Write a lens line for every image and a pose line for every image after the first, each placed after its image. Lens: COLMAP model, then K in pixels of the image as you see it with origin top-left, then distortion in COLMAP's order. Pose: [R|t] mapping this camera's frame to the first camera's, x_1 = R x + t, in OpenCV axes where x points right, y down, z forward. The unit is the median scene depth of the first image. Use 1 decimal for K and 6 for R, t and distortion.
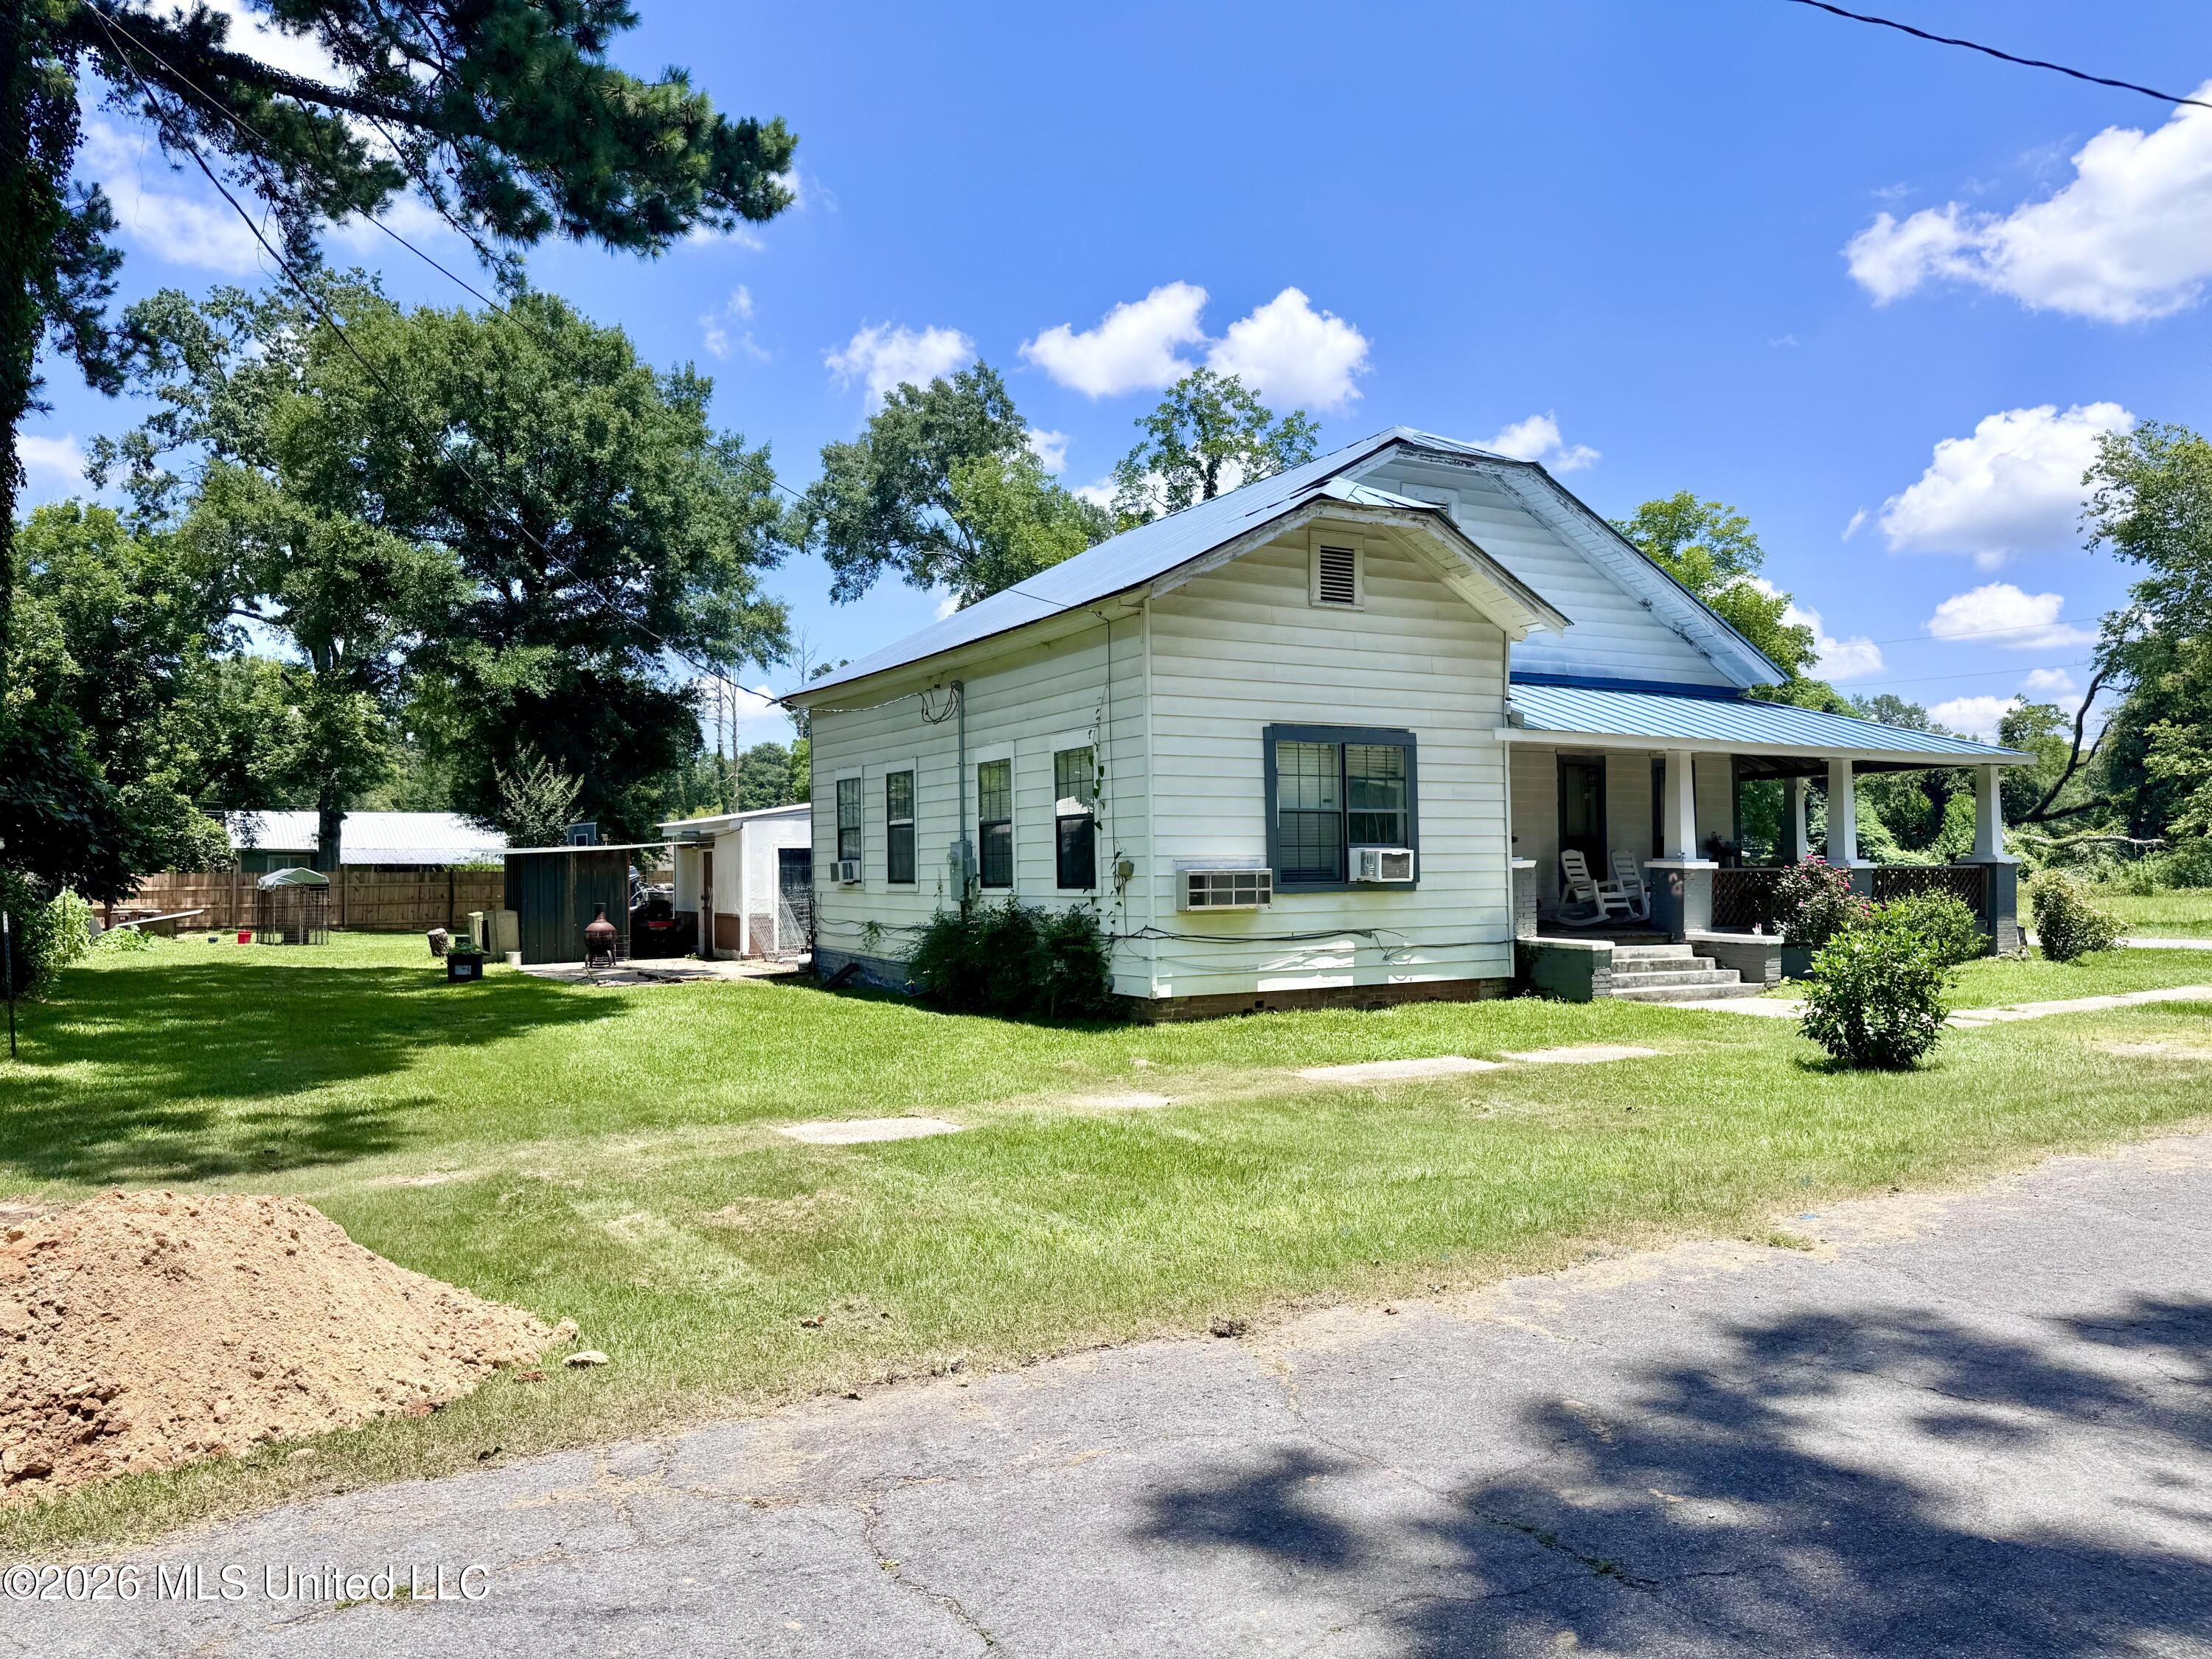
lens RADIAL K [[1548.7, 0, 1106.0], [0, 1548.7, 829.5], [0, 0, 1]] dist [0.075122, -0.000005]
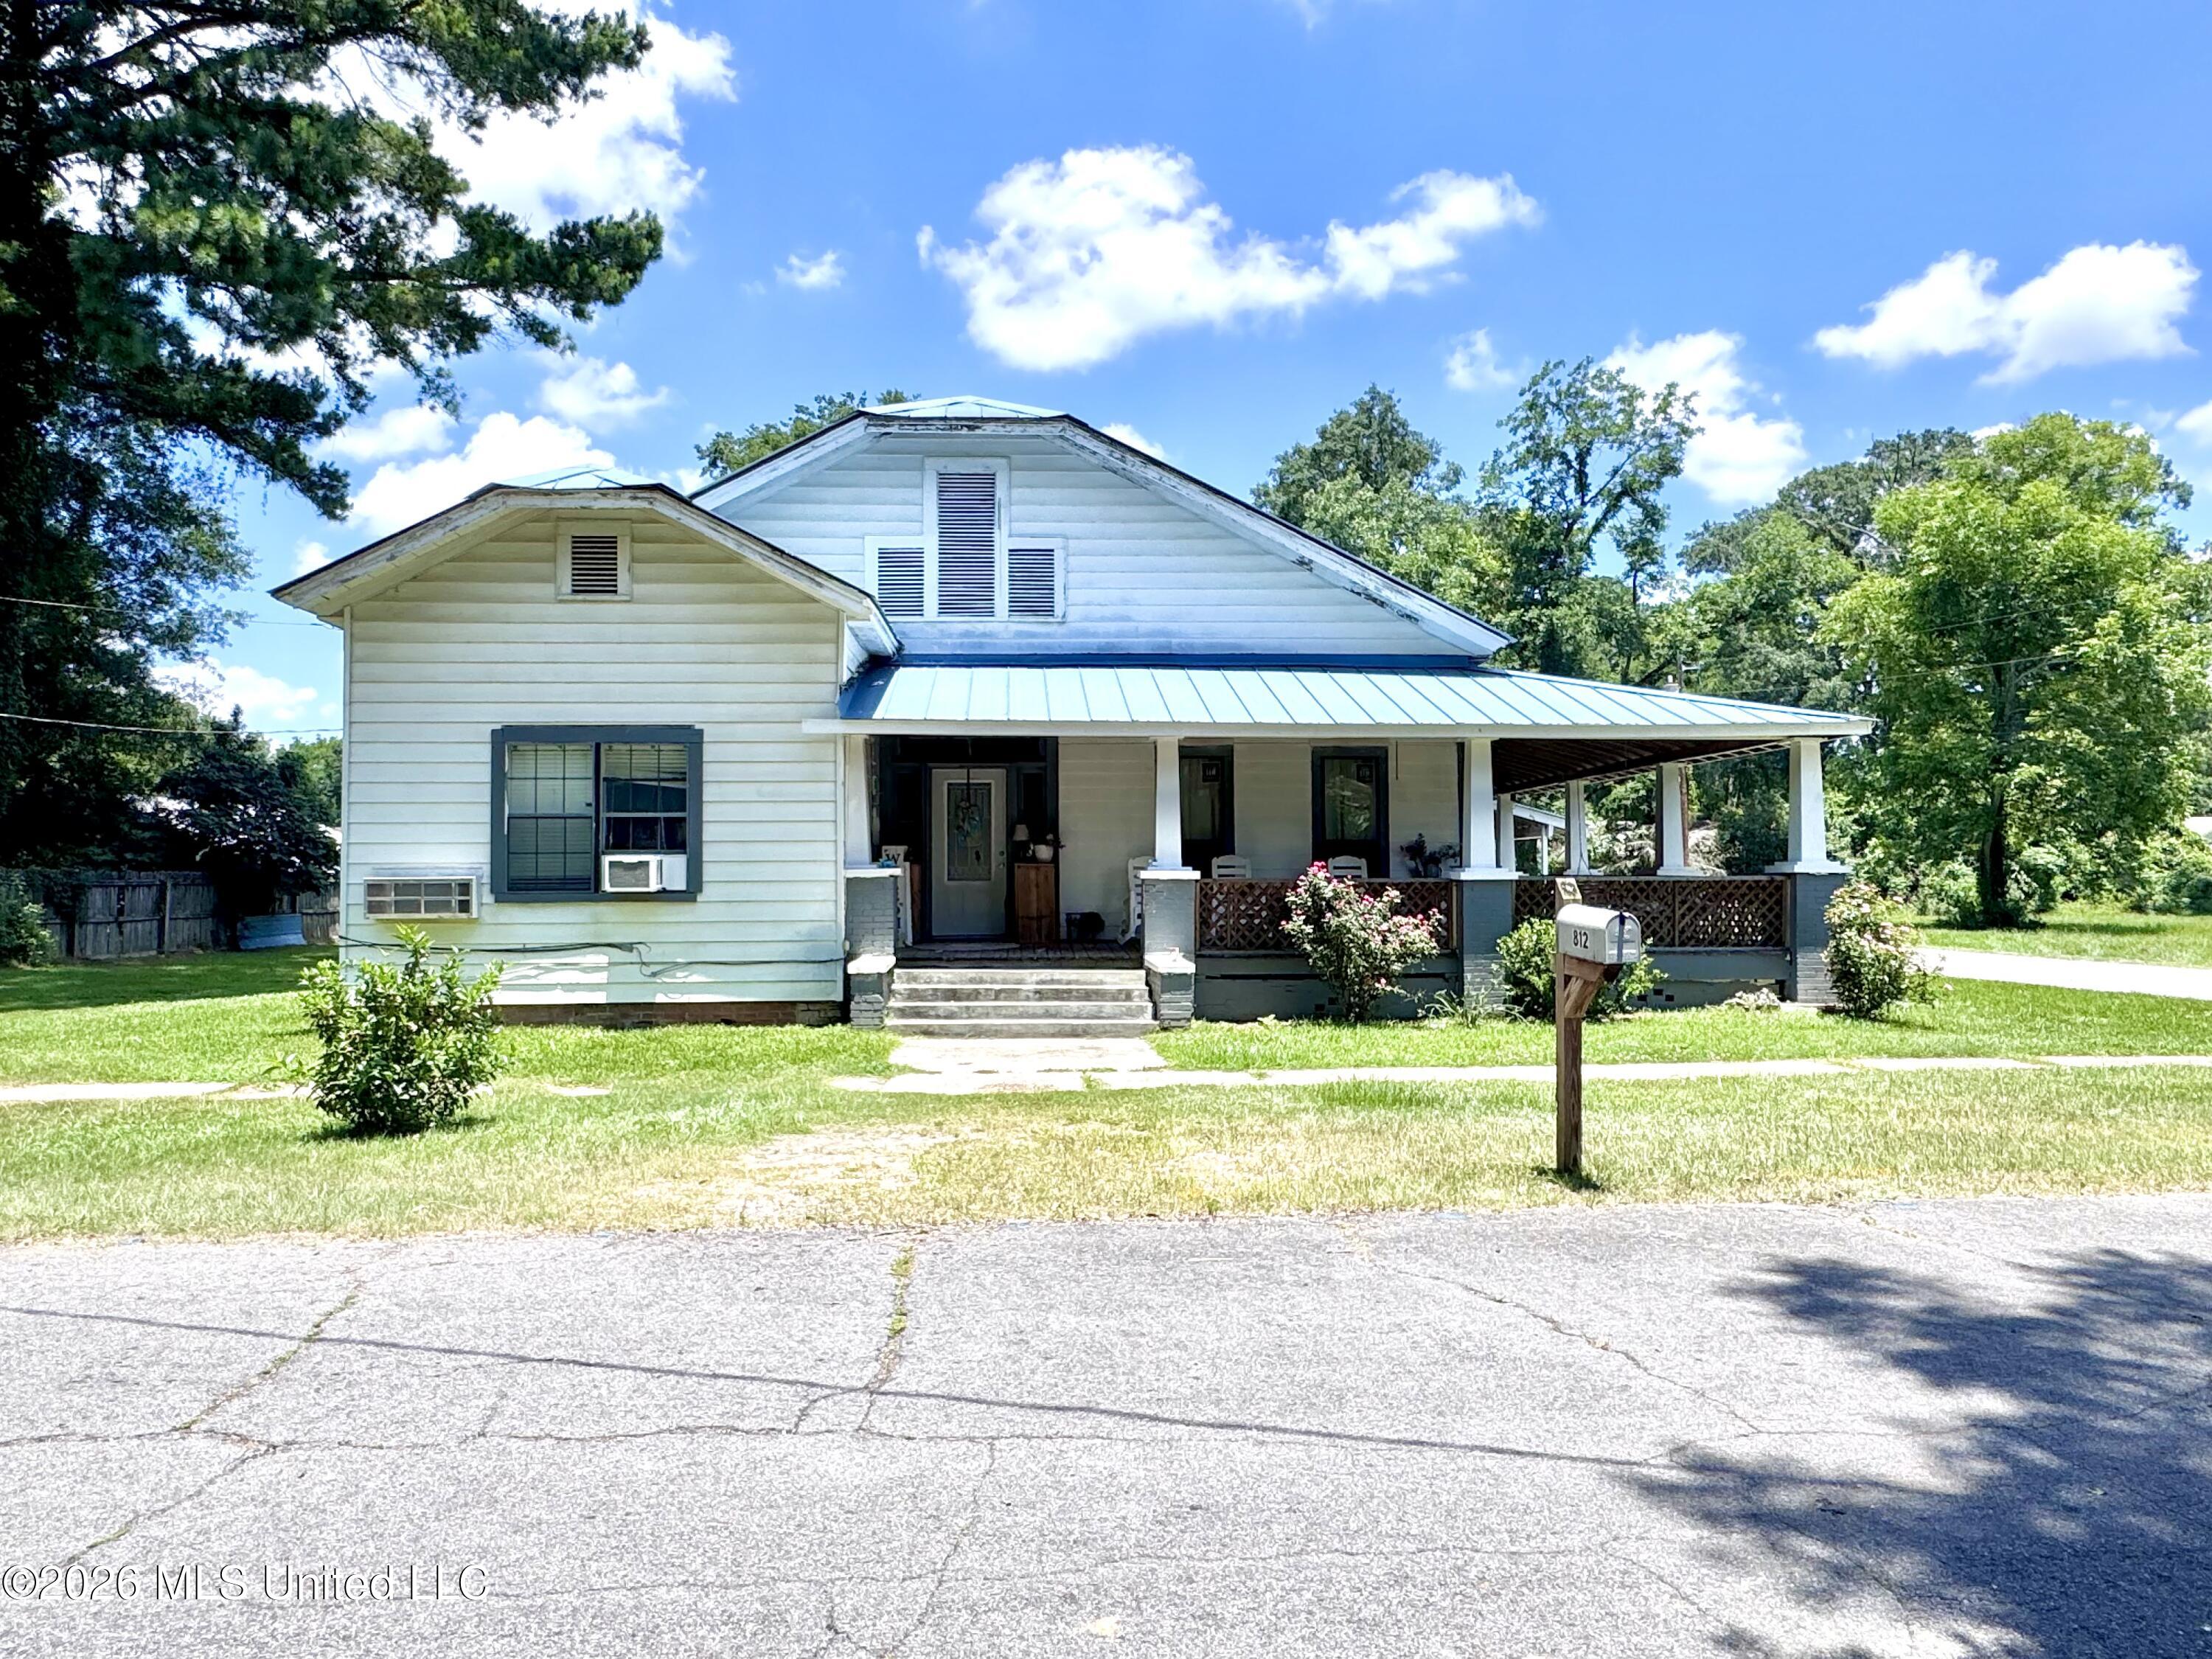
lens RADIAL K [[1442.3, 0, 1106.0], [0, 1442.3, 829.5], [0, 0, 1]] dist [-0.002299, -0.000546]
pose [[0.888184, -0.013348, -0.459294, 0.823423], [0.008006, 0.999876, -0.013576, 0.010702], [0.459418, 0.008381, 0.888181, 0.367656]]
